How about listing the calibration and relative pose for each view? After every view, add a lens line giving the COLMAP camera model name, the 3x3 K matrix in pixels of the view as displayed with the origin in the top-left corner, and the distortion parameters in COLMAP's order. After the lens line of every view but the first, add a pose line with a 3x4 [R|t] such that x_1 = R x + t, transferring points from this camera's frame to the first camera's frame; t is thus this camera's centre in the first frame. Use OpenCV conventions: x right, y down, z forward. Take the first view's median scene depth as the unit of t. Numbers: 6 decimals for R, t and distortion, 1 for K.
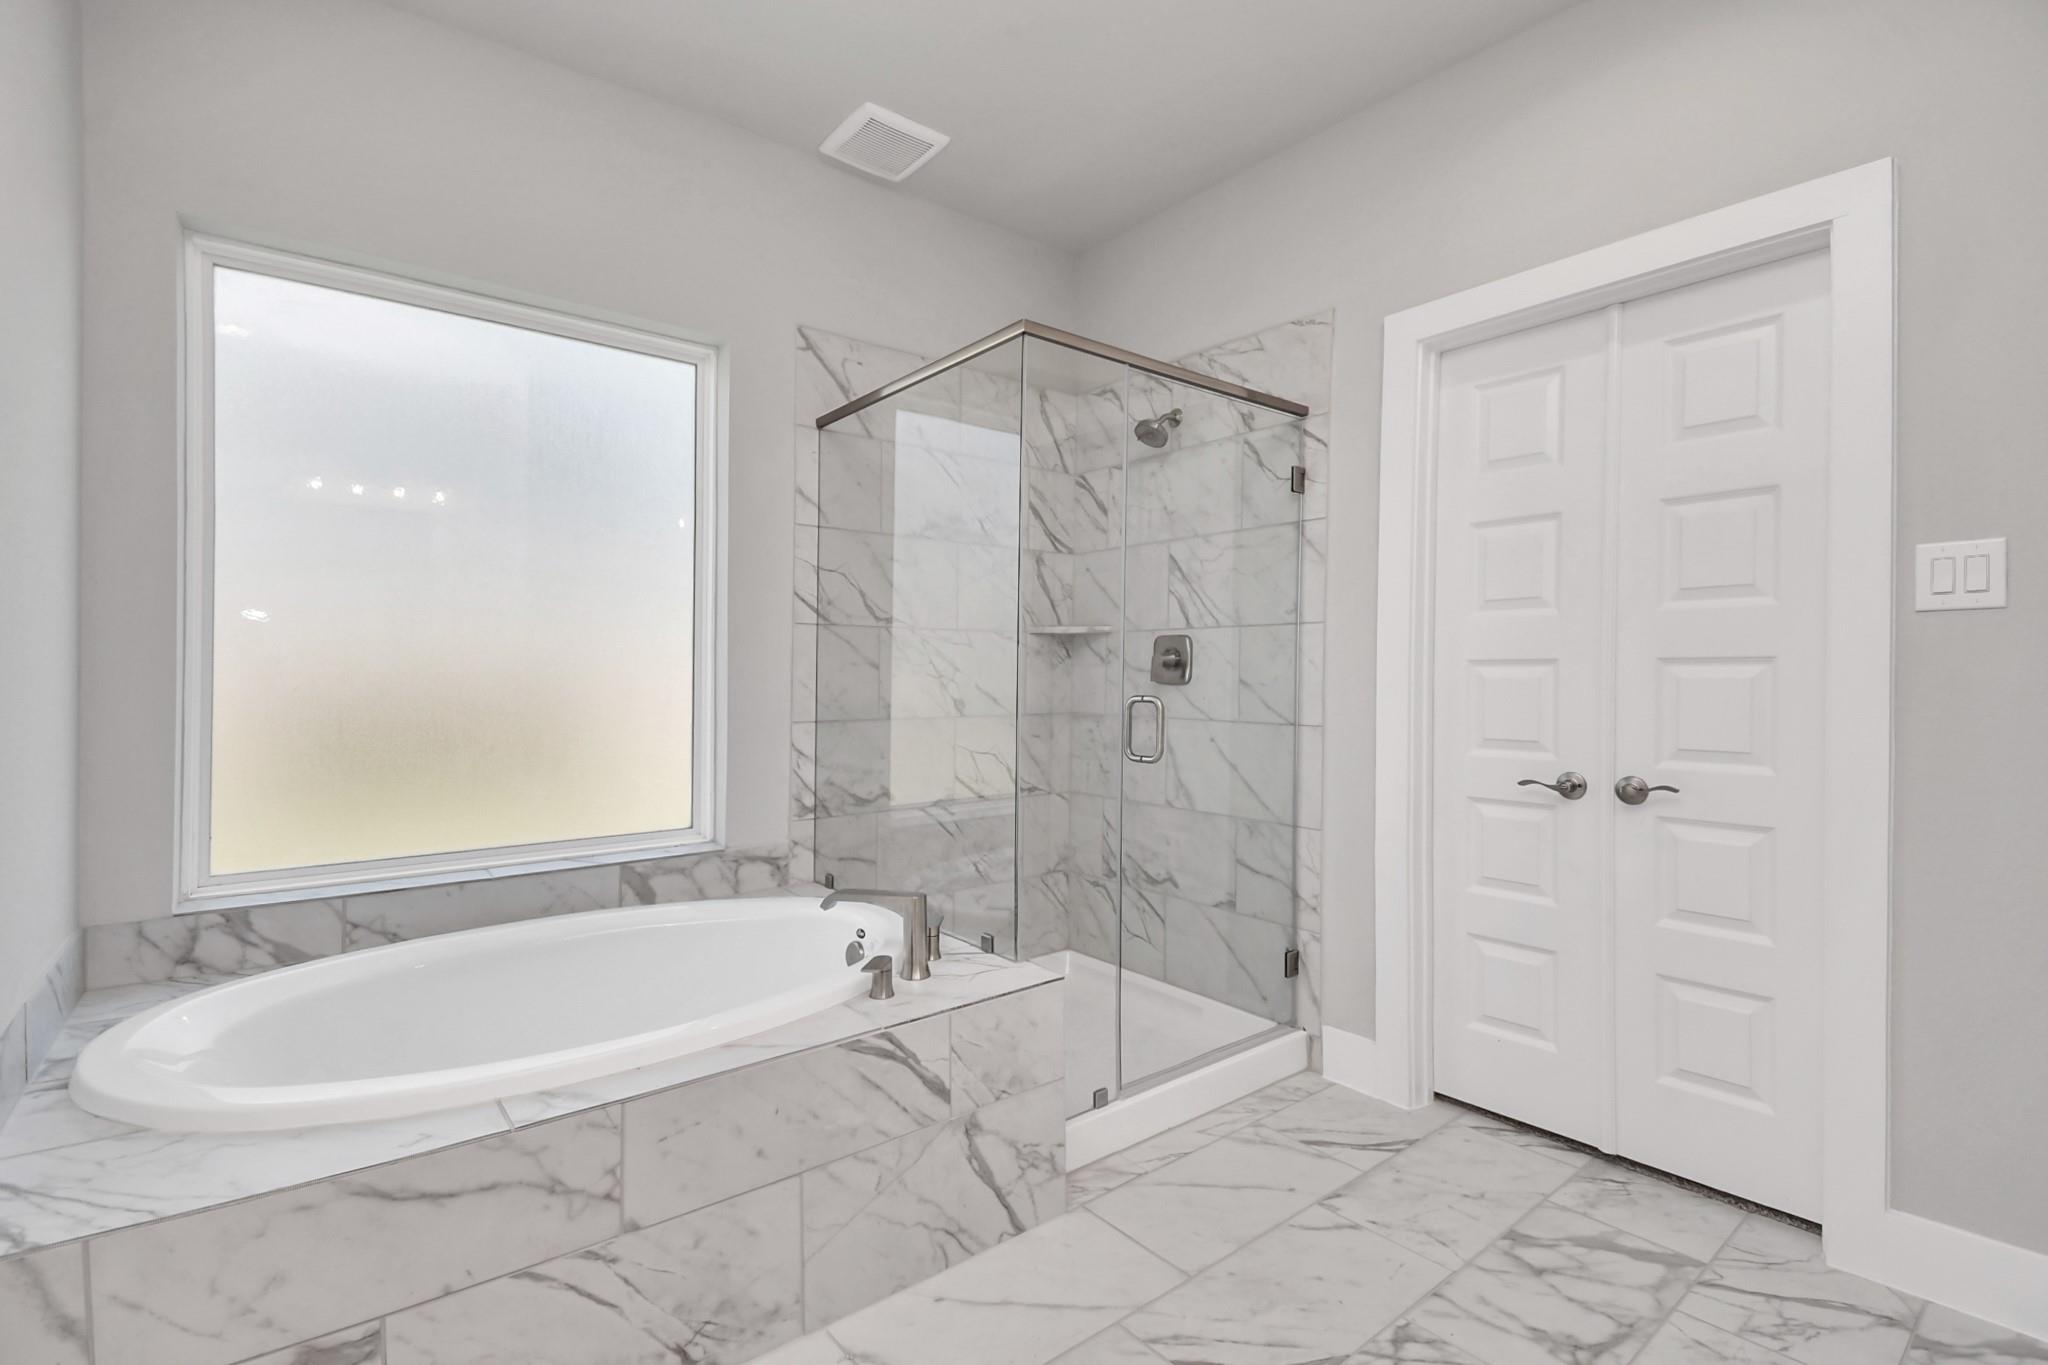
lens RADIAL K [[942.2, 0, 1009.8], [0, 942.2, 684.4], [0, 0, 1]] dist [0.021136, -0.017926]
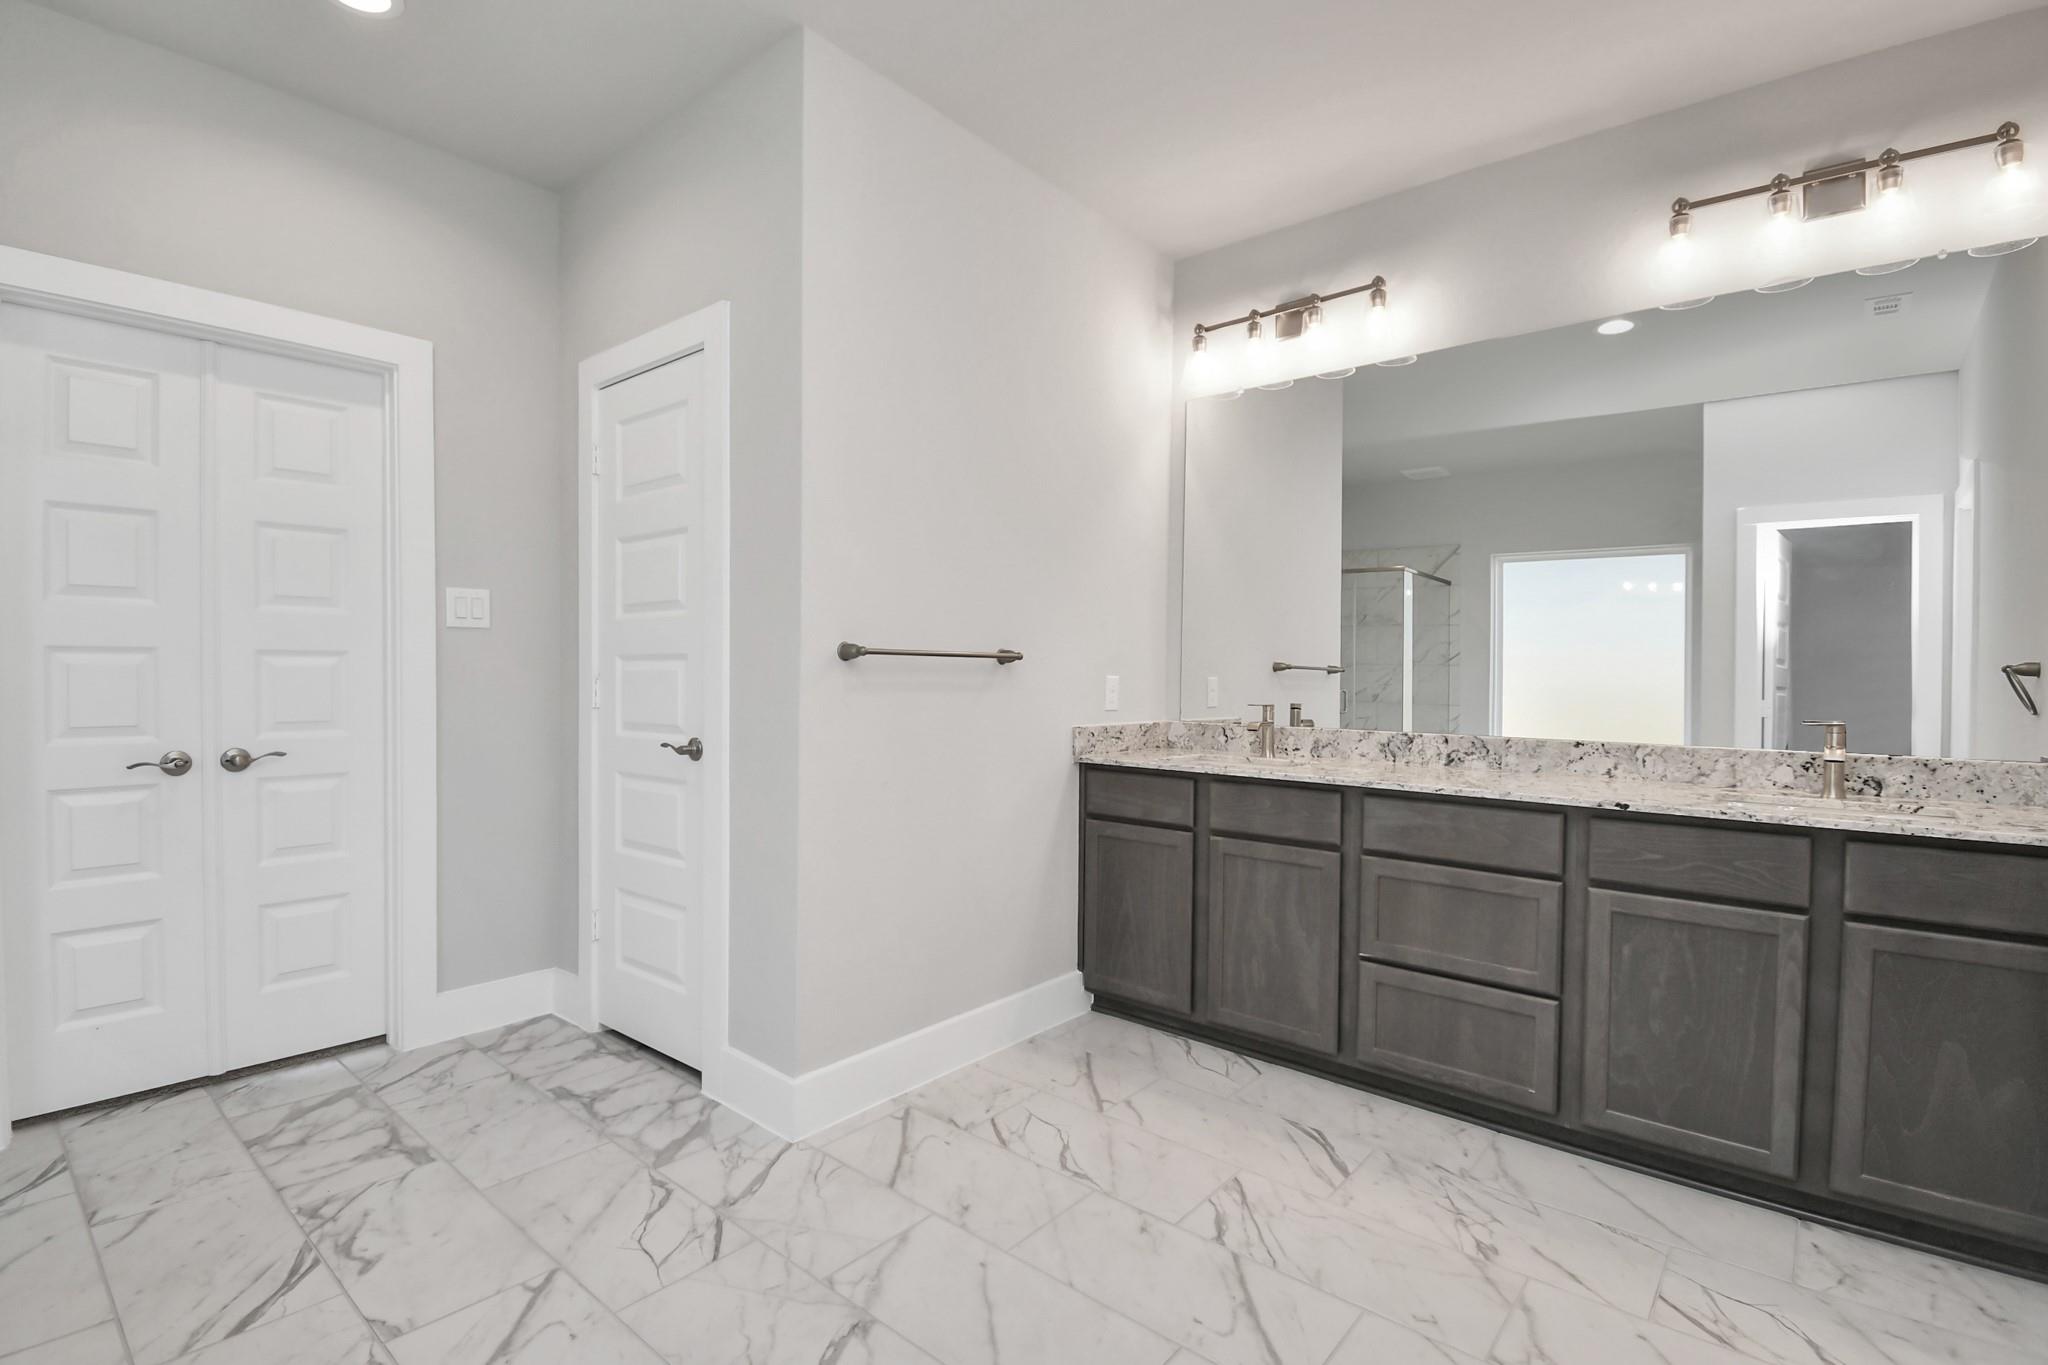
lens RADIAL K [[942.2, 0, 1026.0], [0, 942.2, 690.3], [0, 0, 1]] dist [0.021136, -0.017926]
pose [[-0.182596, -0.016095, 0.983056, -0.811537], [-0.002043, 0.999870, 0.015991, 0.003842], [-0.983186, 0.000911, -0.182605, 0.286704]]
